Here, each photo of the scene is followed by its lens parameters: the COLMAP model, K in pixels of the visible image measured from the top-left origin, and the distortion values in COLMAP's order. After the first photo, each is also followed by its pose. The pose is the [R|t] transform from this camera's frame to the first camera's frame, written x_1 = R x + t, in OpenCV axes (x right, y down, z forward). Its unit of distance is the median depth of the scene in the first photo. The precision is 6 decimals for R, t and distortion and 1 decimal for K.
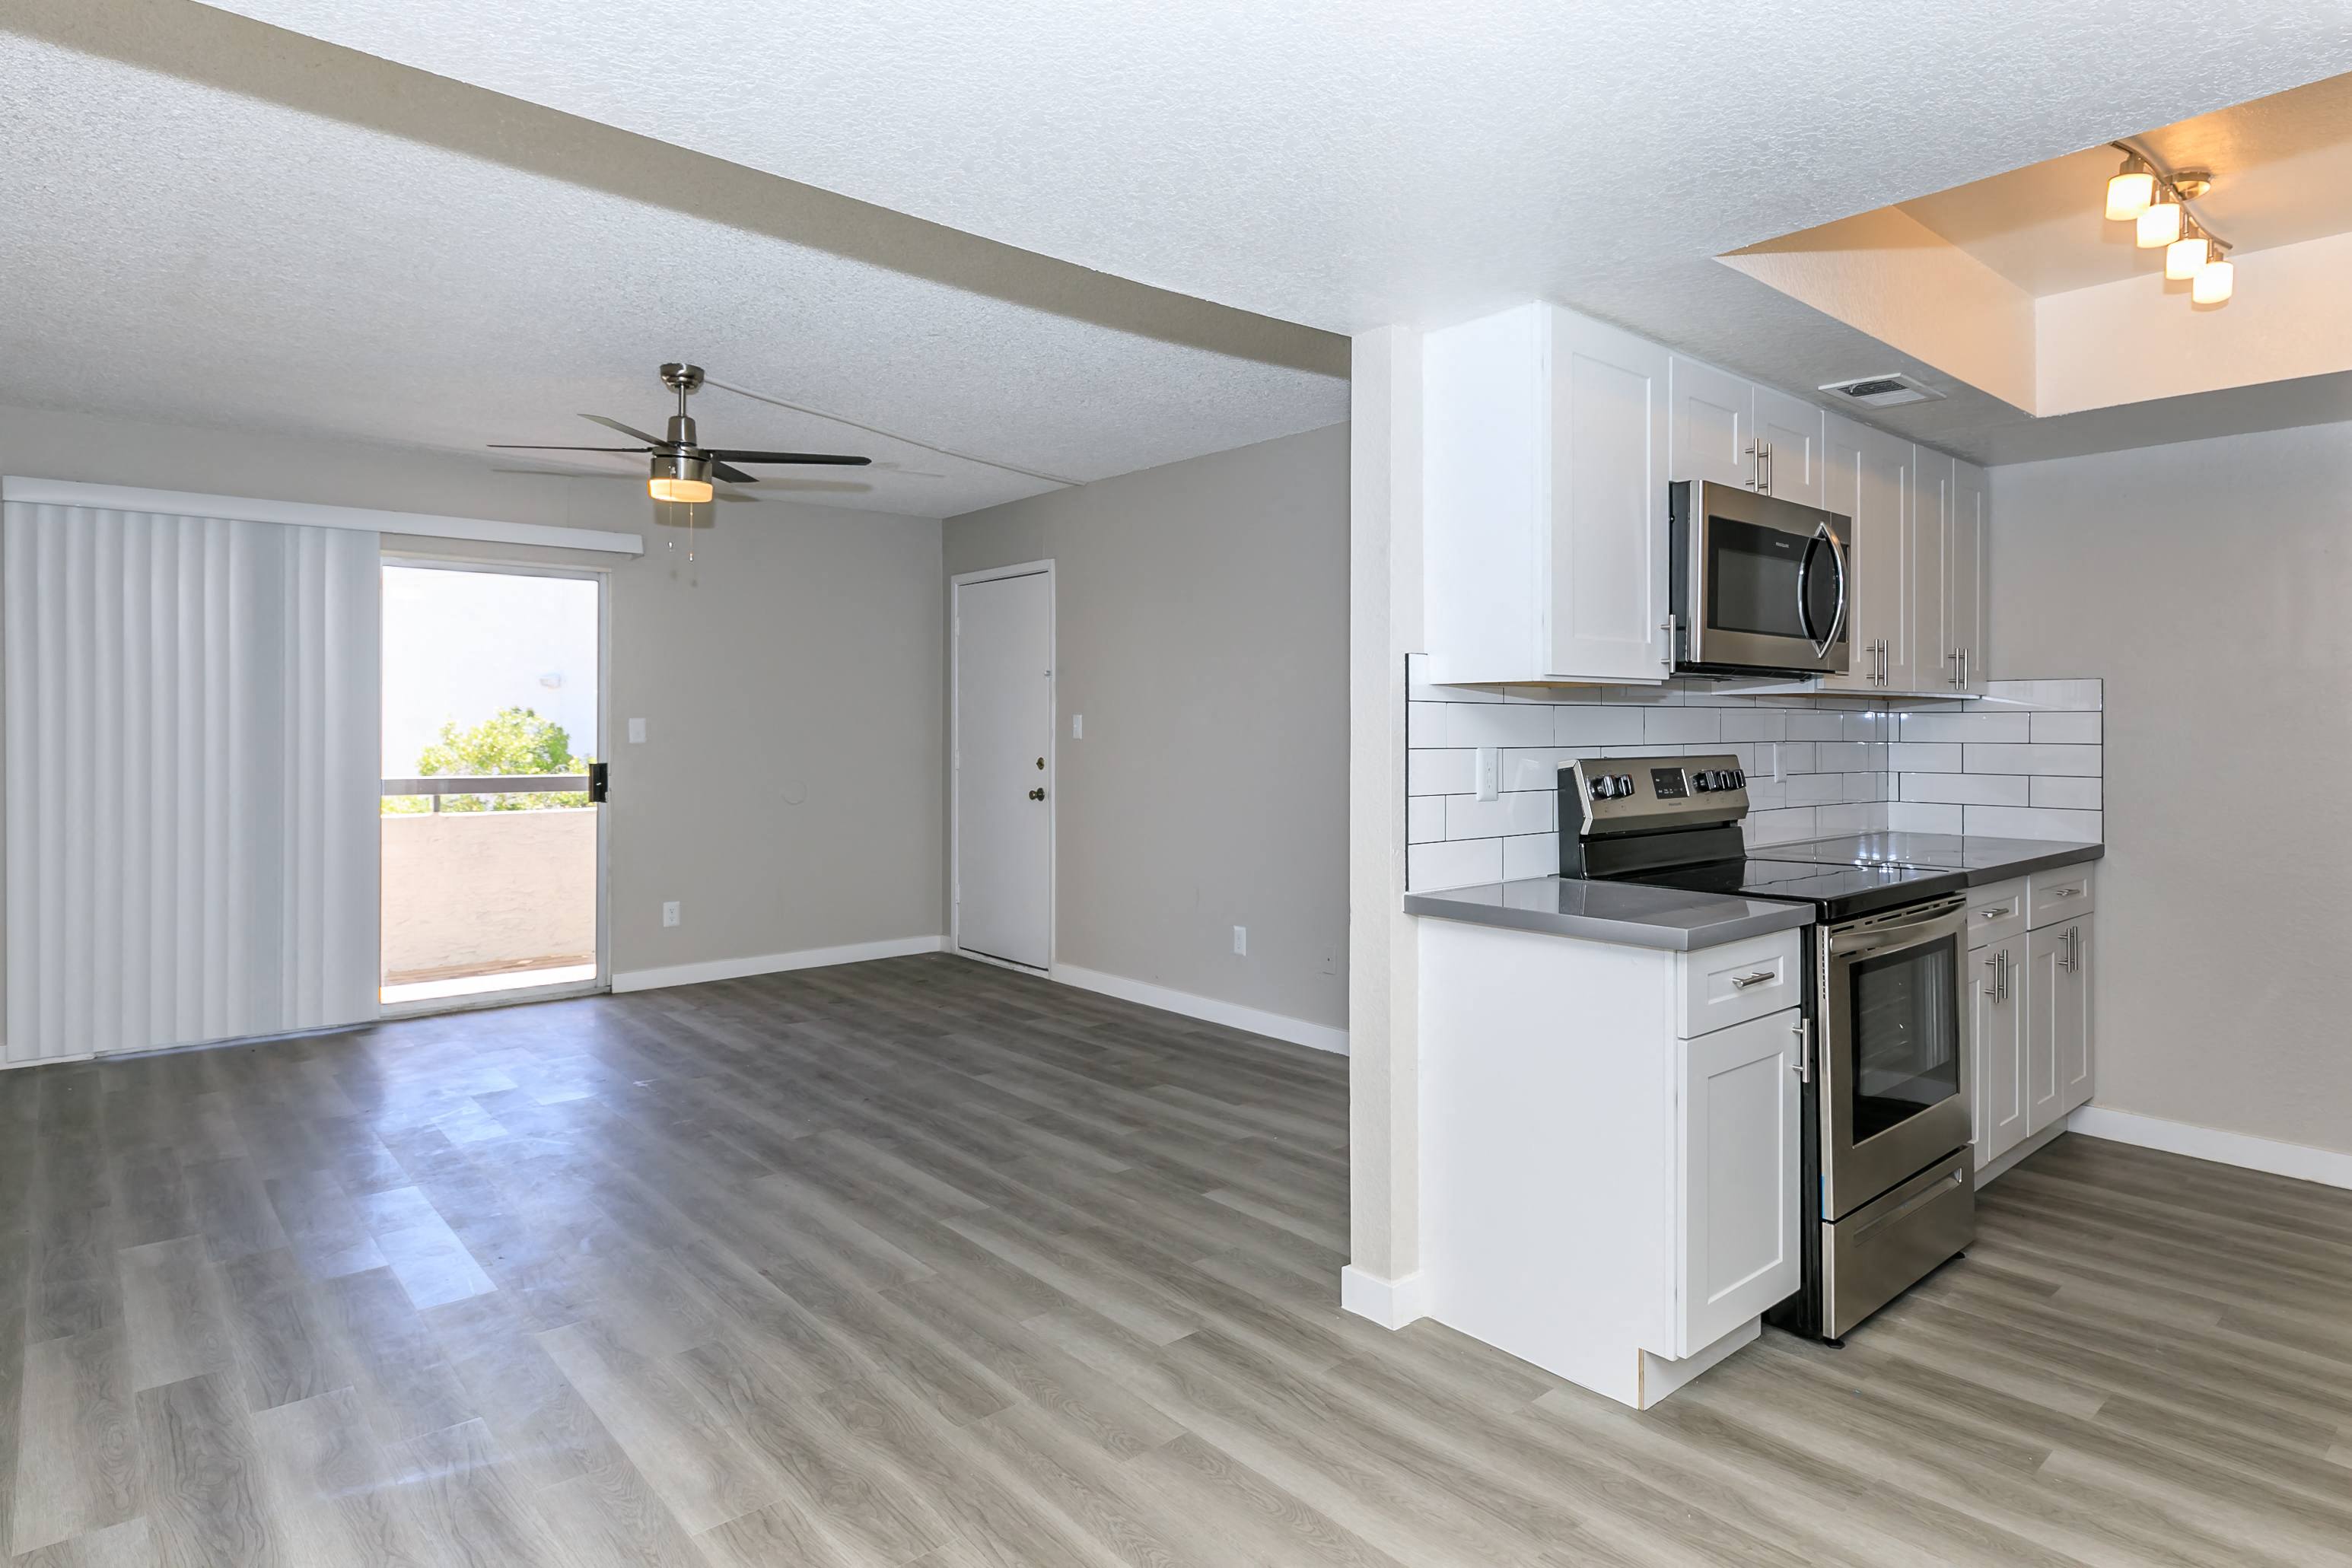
lens RADIAL K [[1296.0, 0, 1254.4], [0, 1296.0, 713.0], [0, 0, 1]] dist [0.001021, 0.000102]
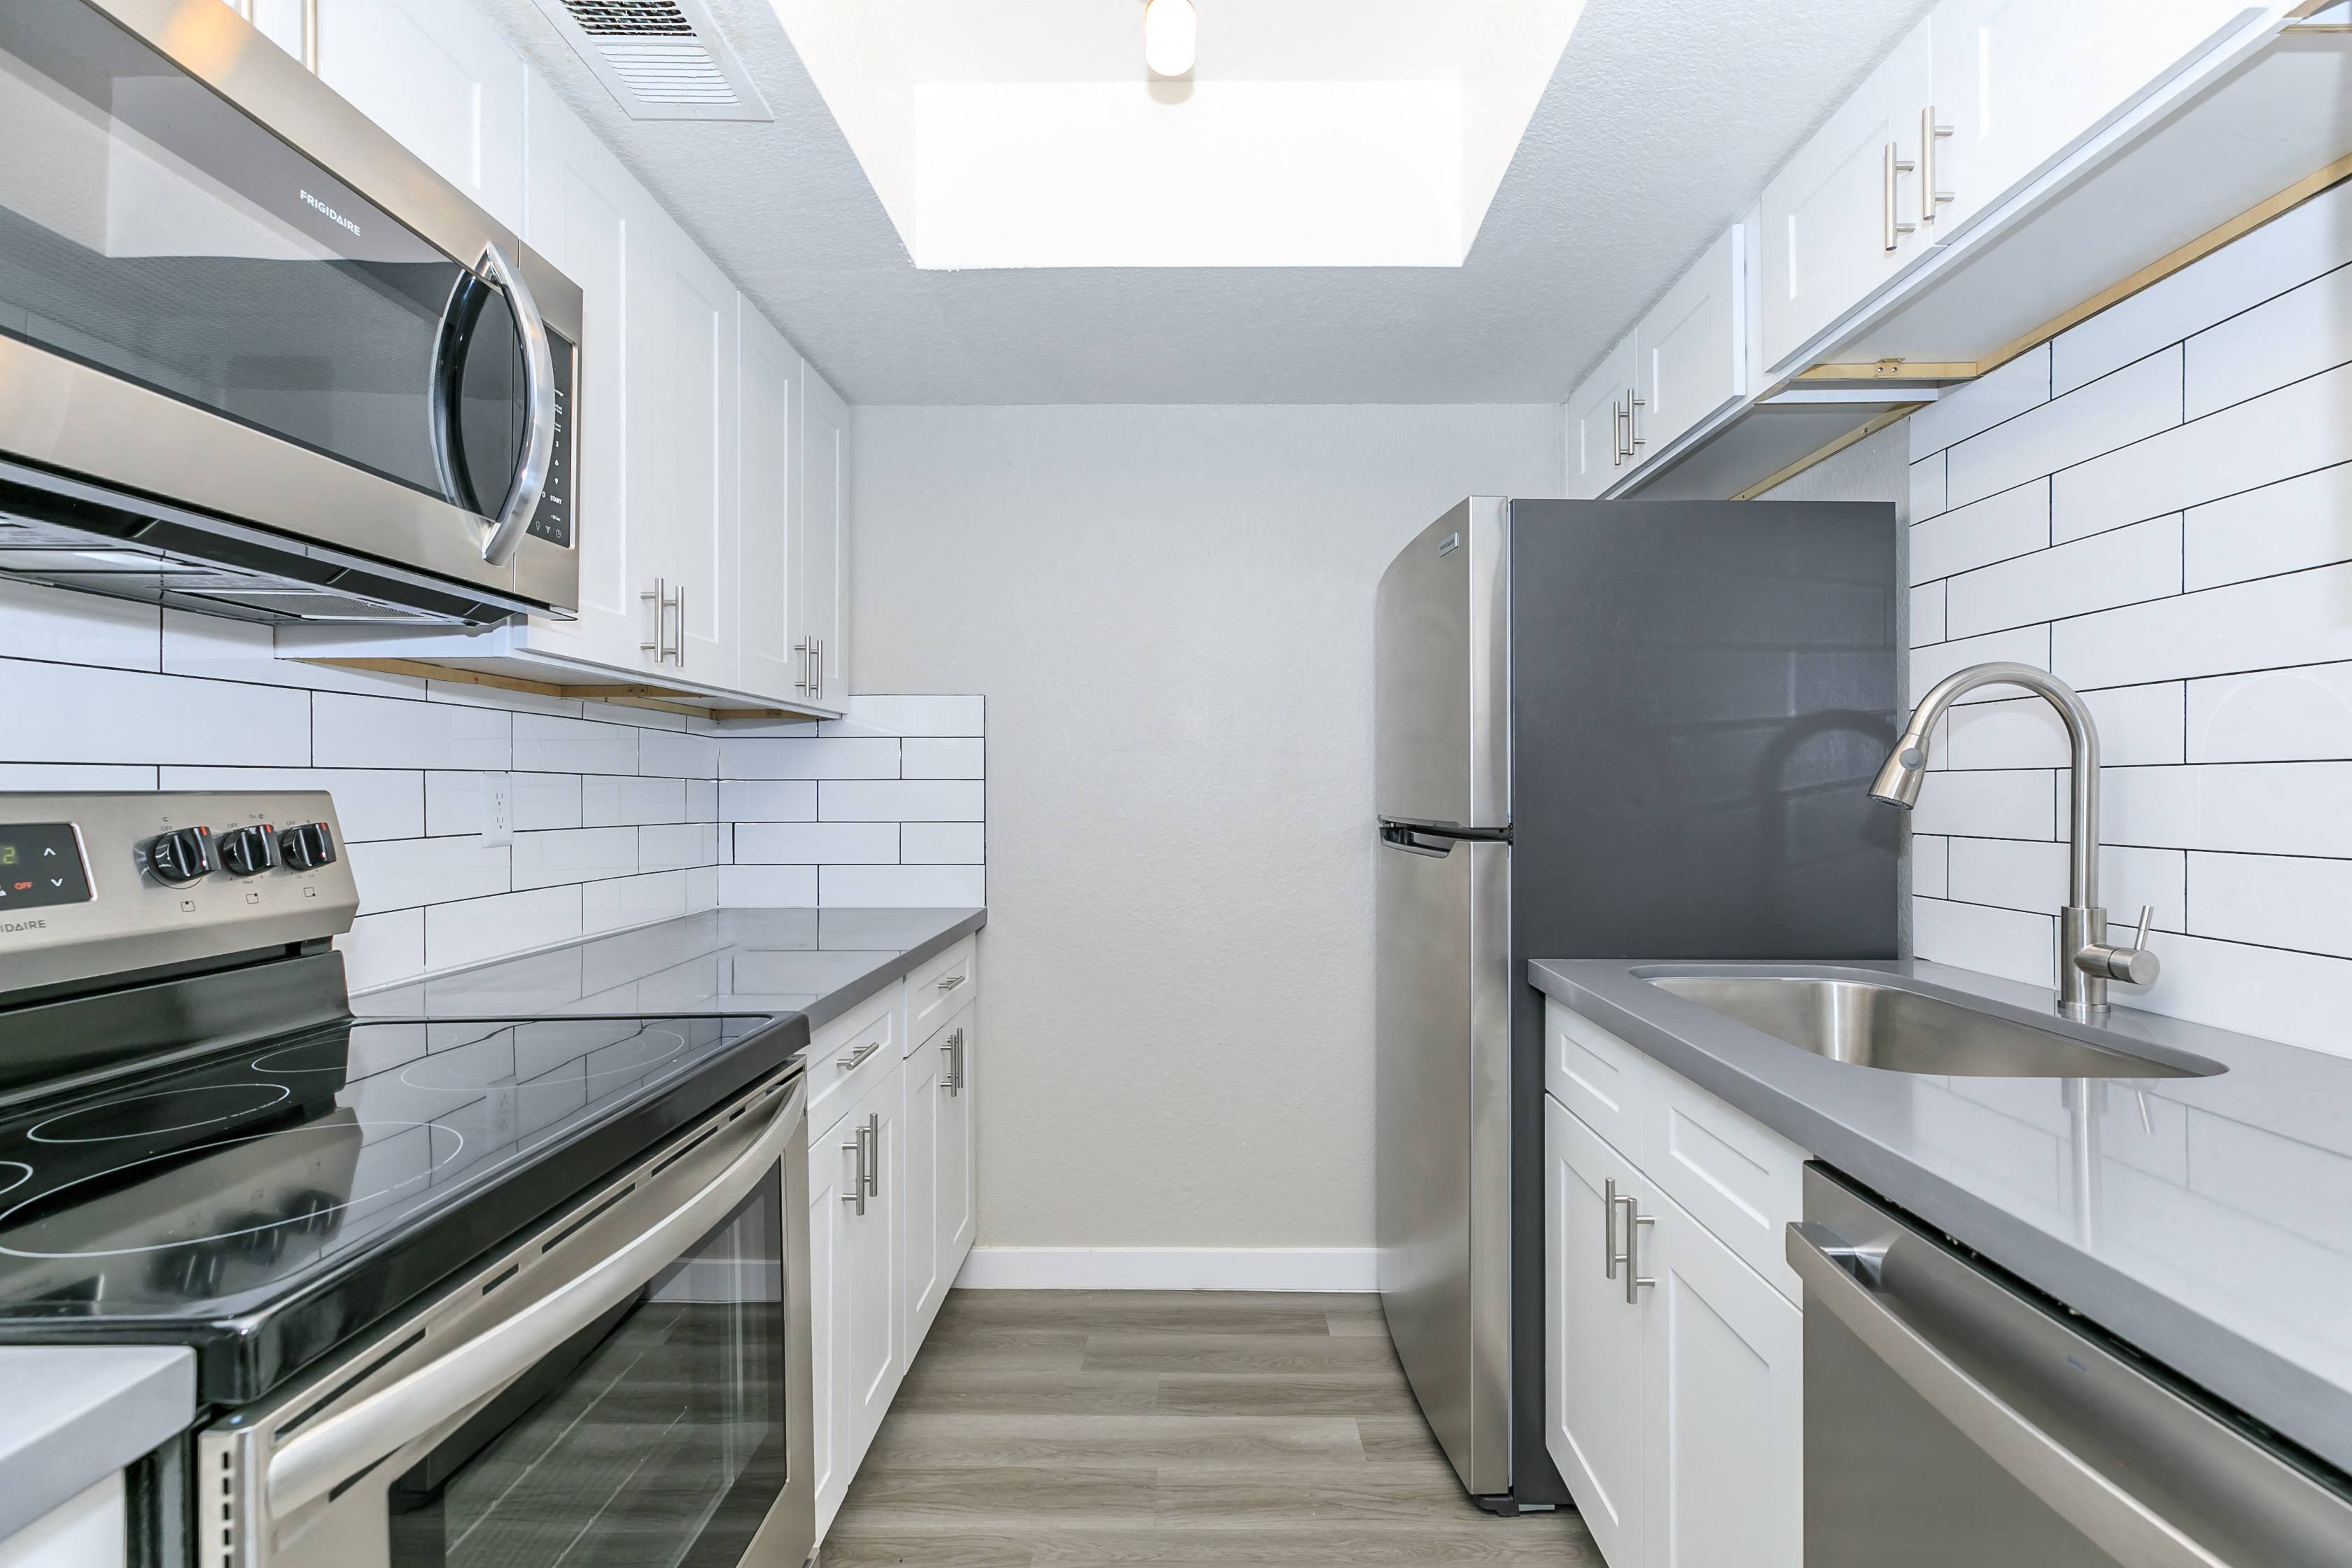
lens RADIAL K [[1052.2, 0, 1176.0], [0, 1052.2, 784.0], [0, 0, 1]] dist [0.000885, 0.000068]
pose [[0.689239, -0.001396, 0.724533, 0.310220], [0.000022, 0.999998, 0.001906, 0.029091], [-0.724534, -0.001297, 0.689238, 0.542108]]
